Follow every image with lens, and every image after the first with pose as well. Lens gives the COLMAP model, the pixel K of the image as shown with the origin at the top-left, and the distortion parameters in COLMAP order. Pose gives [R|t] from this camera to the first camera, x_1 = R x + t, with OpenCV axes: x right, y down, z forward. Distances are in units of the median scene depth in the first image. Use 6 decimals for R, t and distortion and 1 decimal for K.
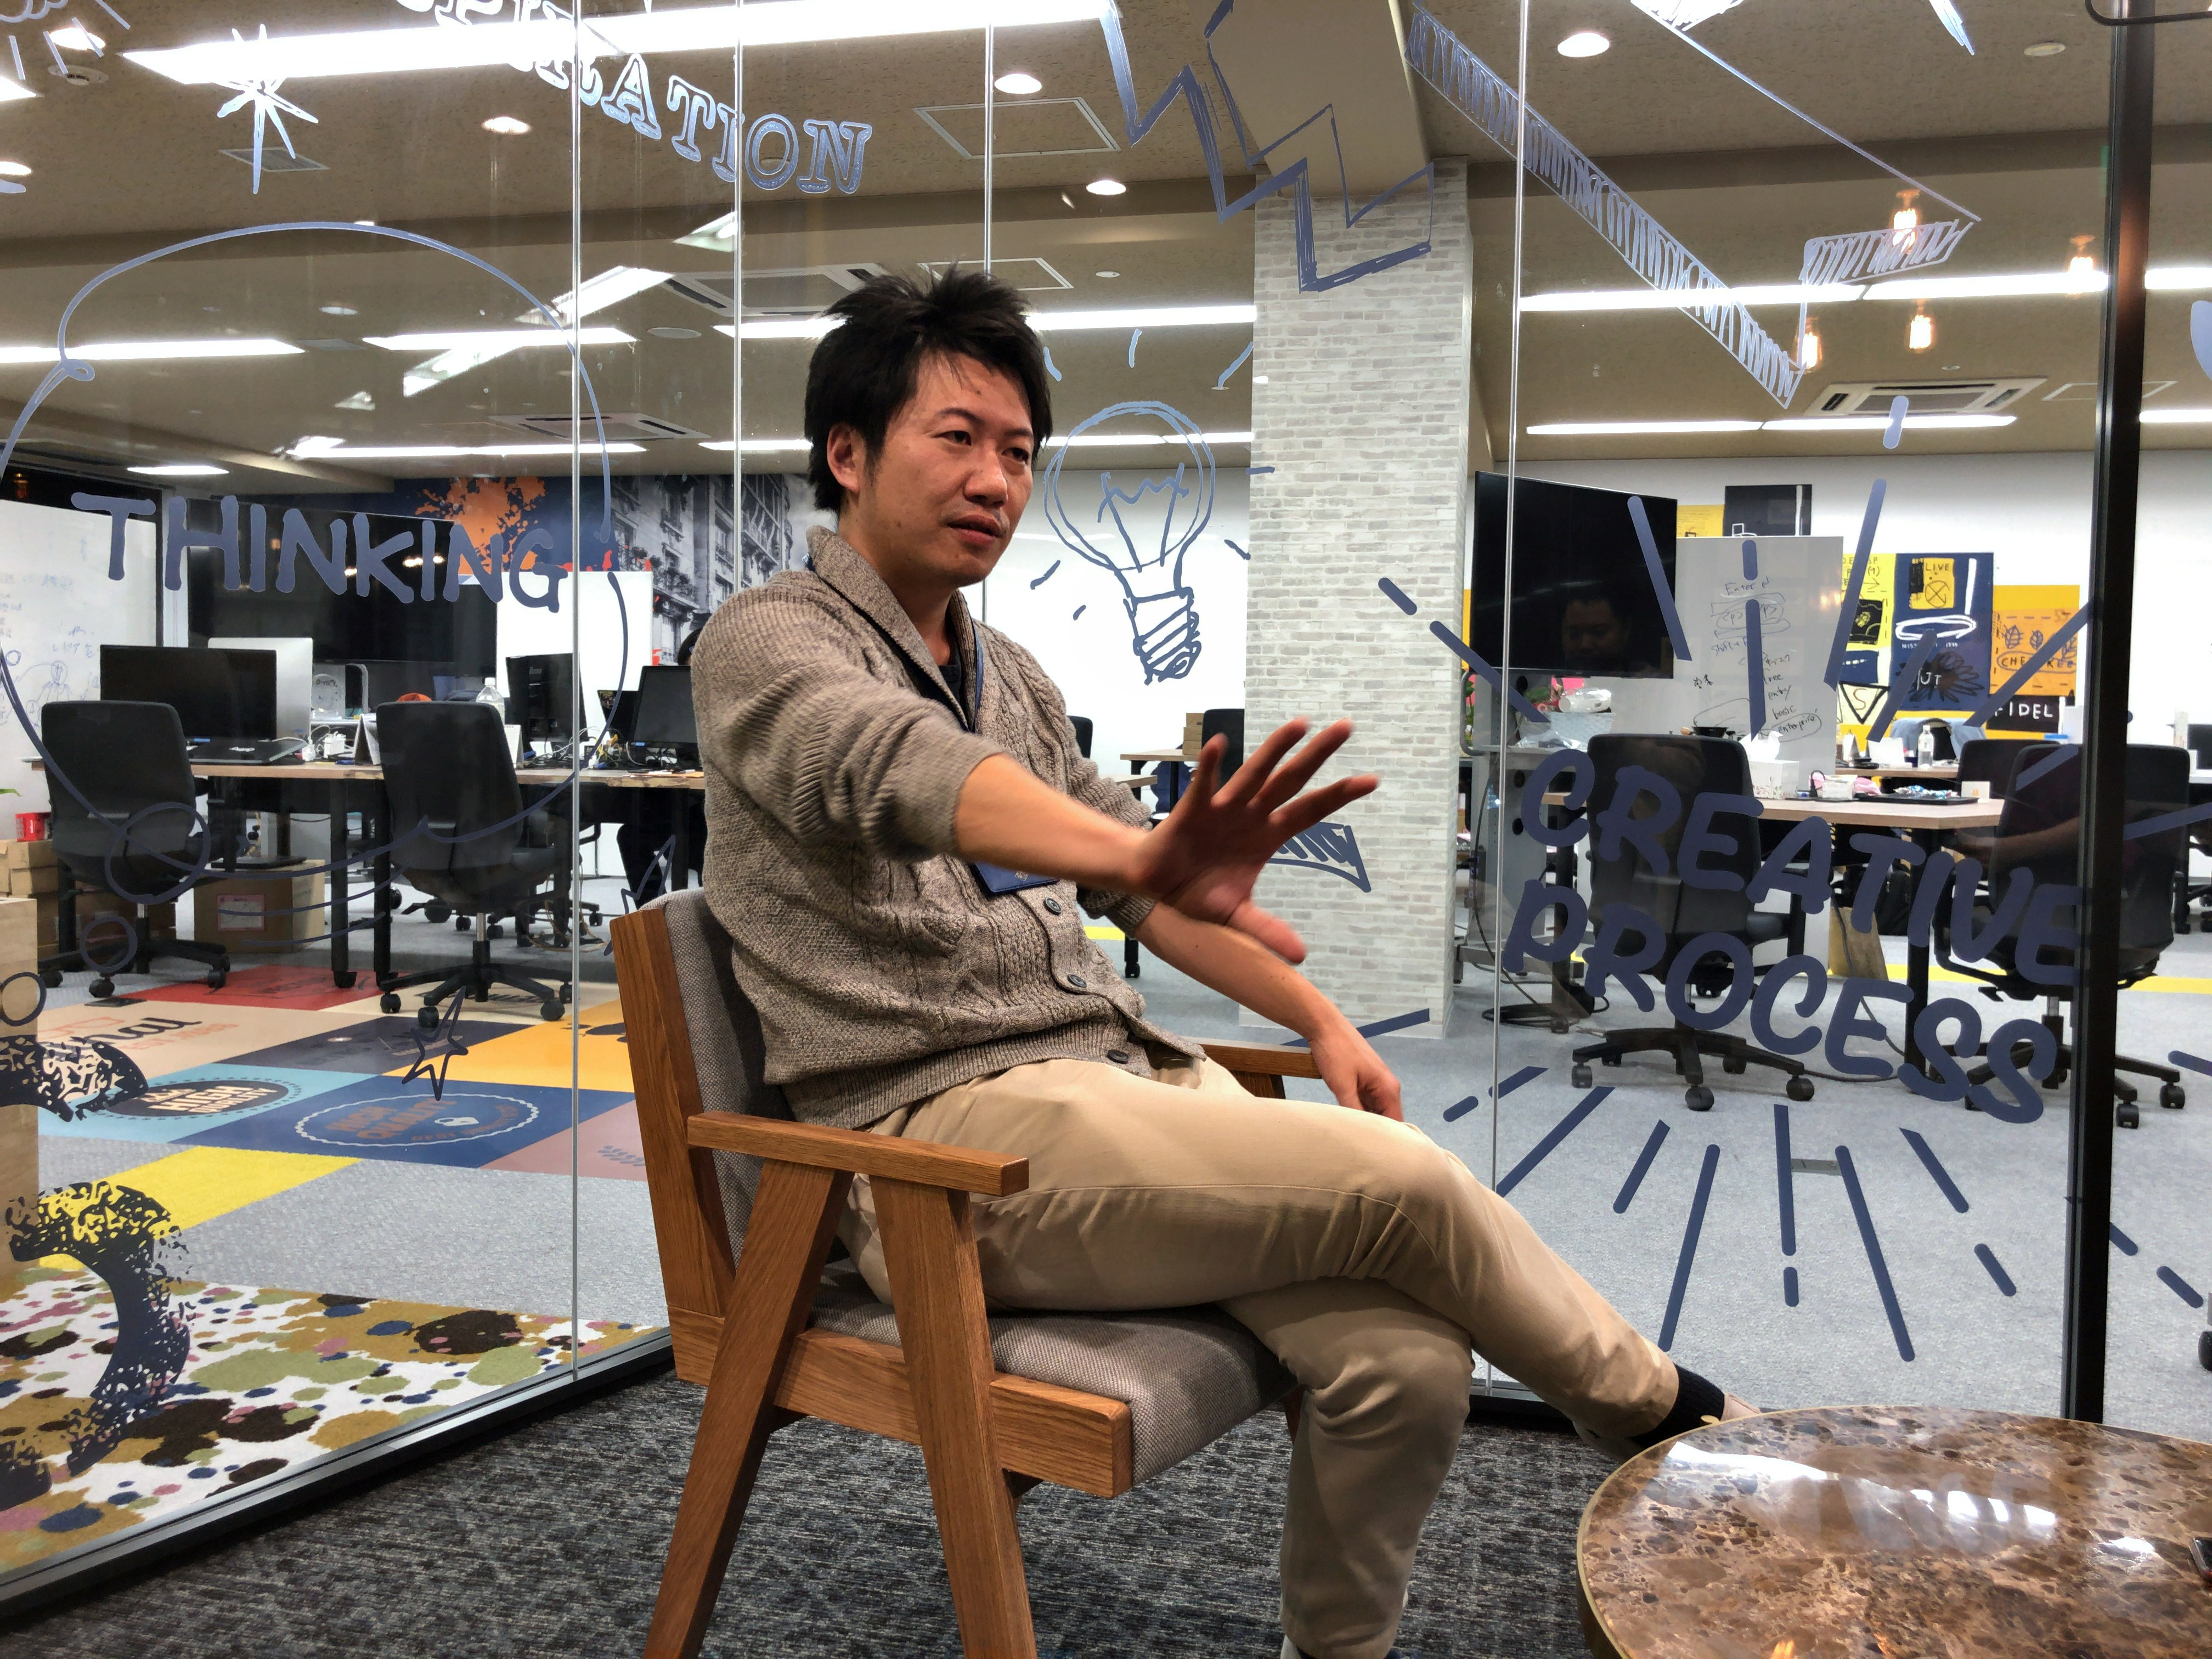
lens RADIAL K [[1832.0, 0, 1126.9], [0, 1832.0, 768.5], [0, 0, 1]] dist [0.016090, 0.013884]
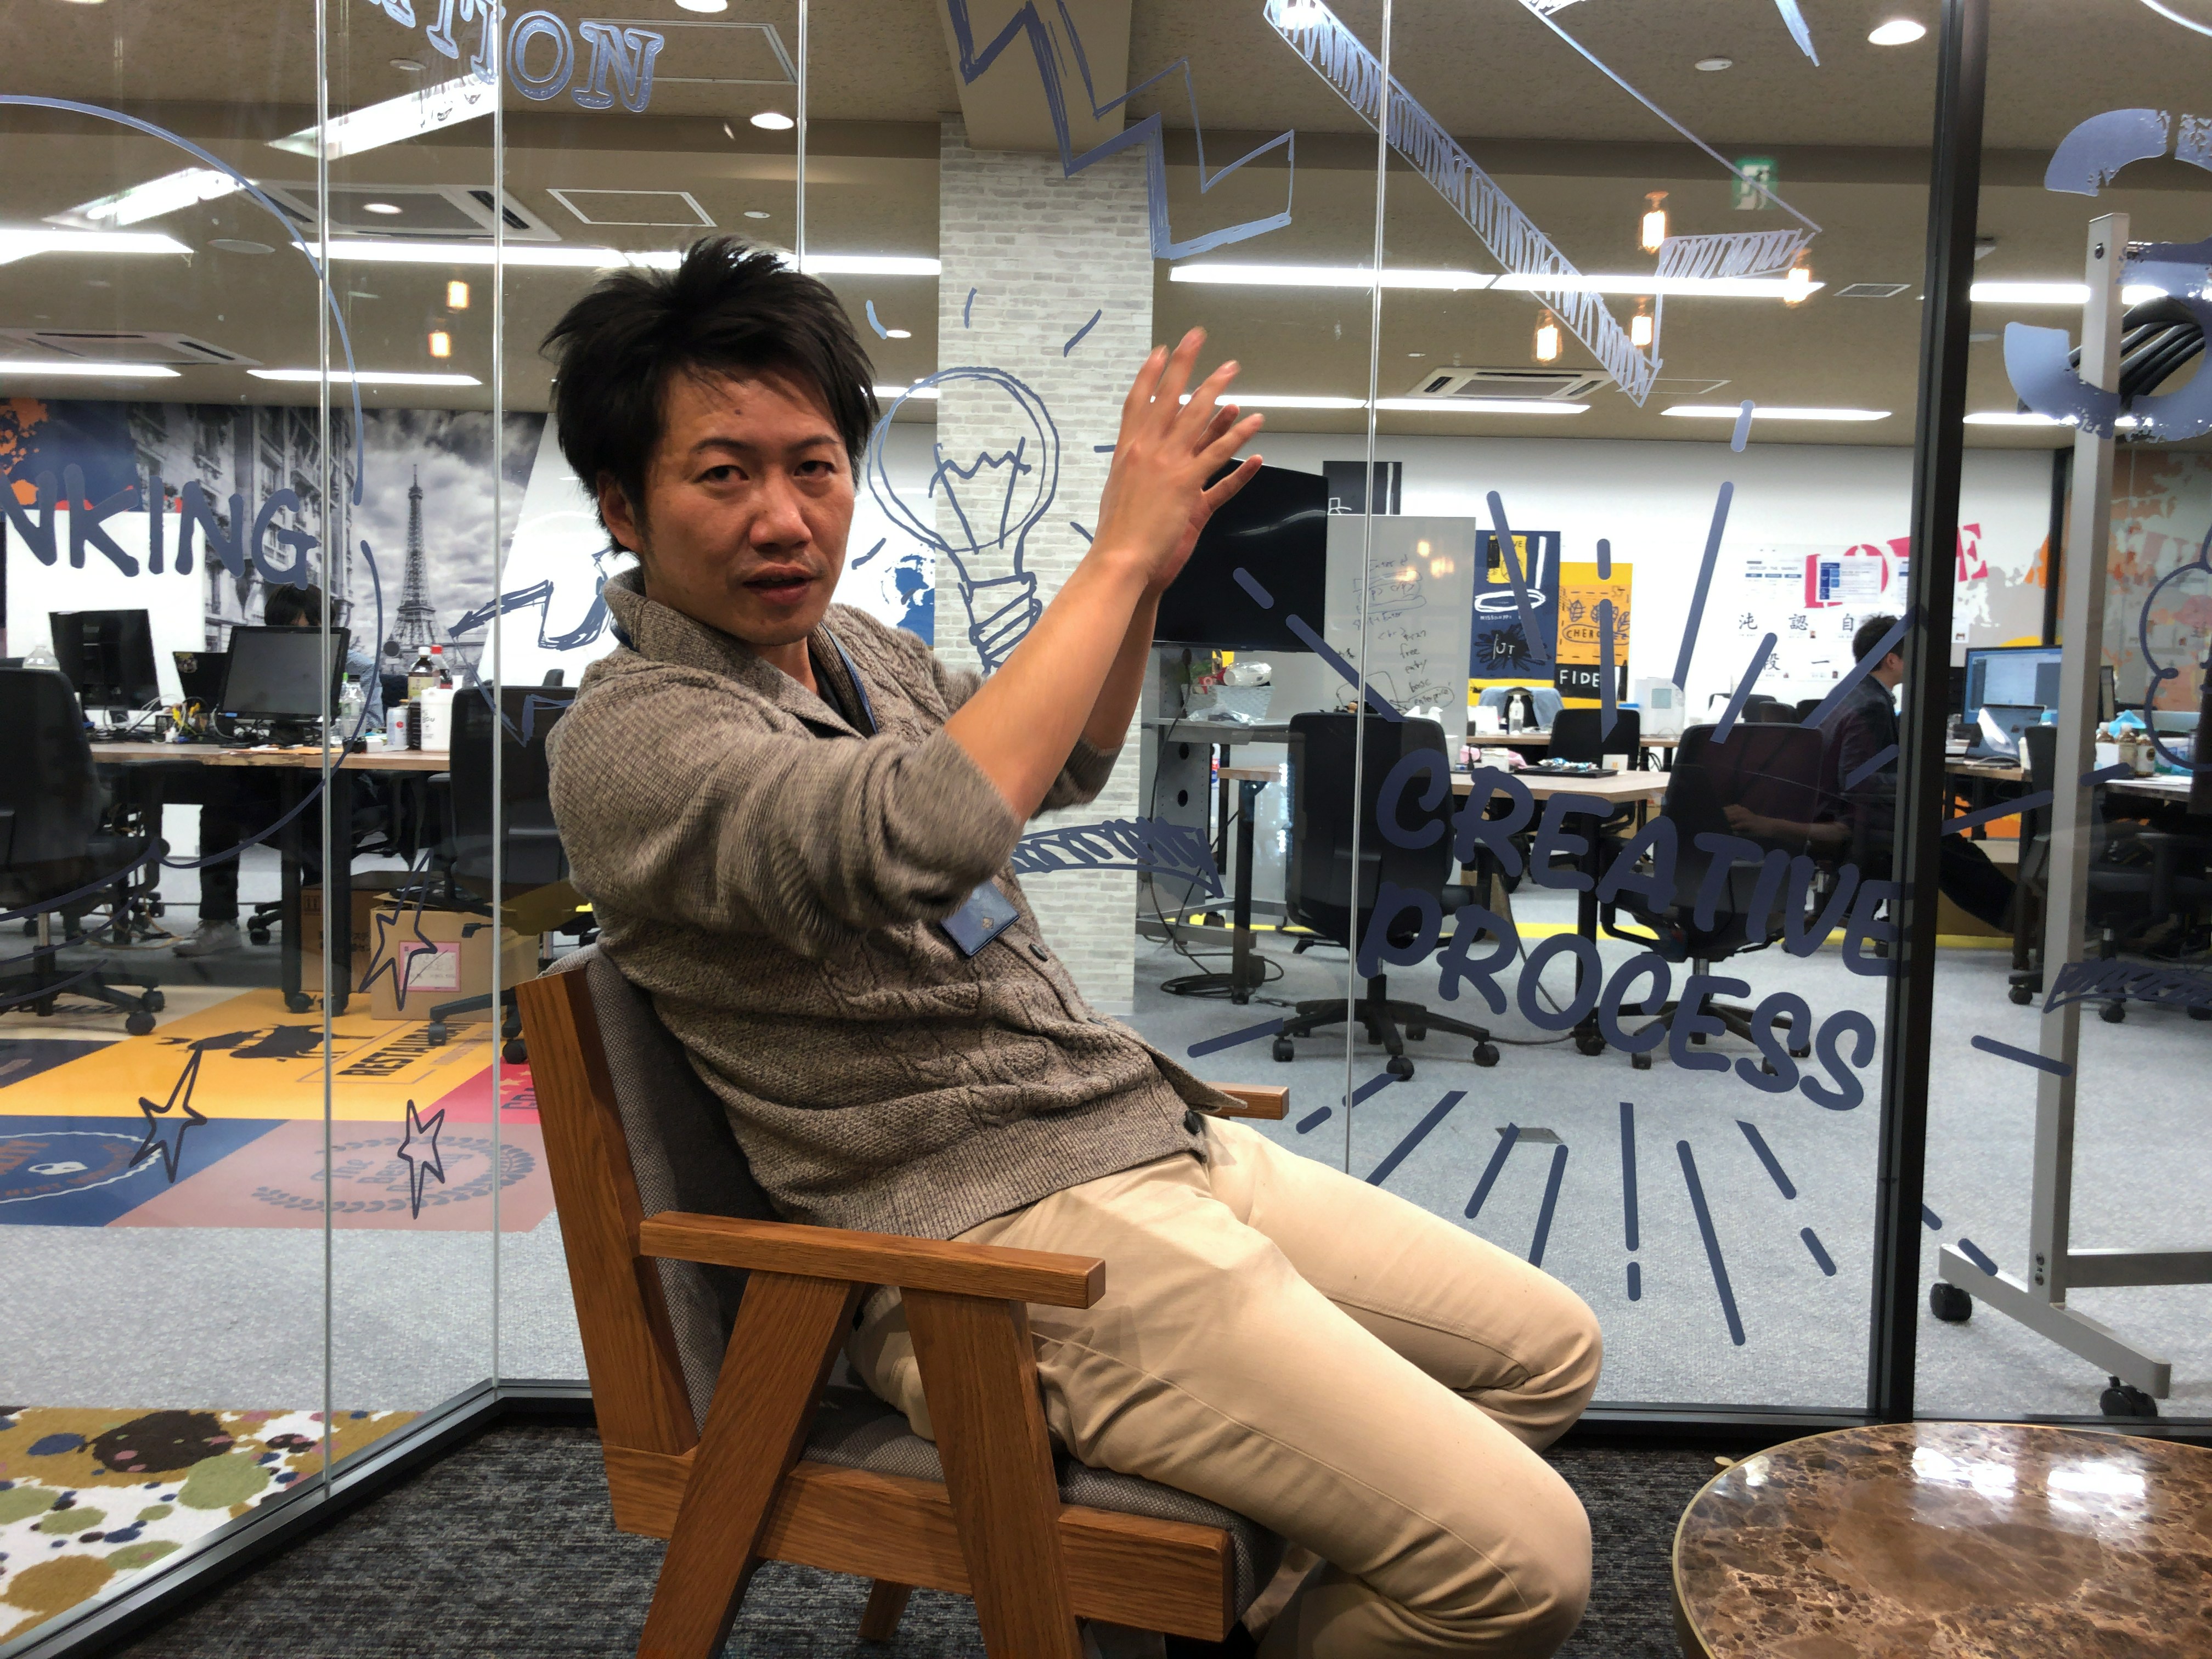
lens RADIAL K [[1819.6, 0, 1114.6], [0, 1819.6, 762.0], [0, 0, 1]] dist [0.041292, -0.038222]
pose [[0.970552, -0.004568, 0.240850, -0.140886], [-0.000774, 0.999756, 0.022079, -0.022456], [-0.240892, -0.021615, 0.970311, 0.091638]]
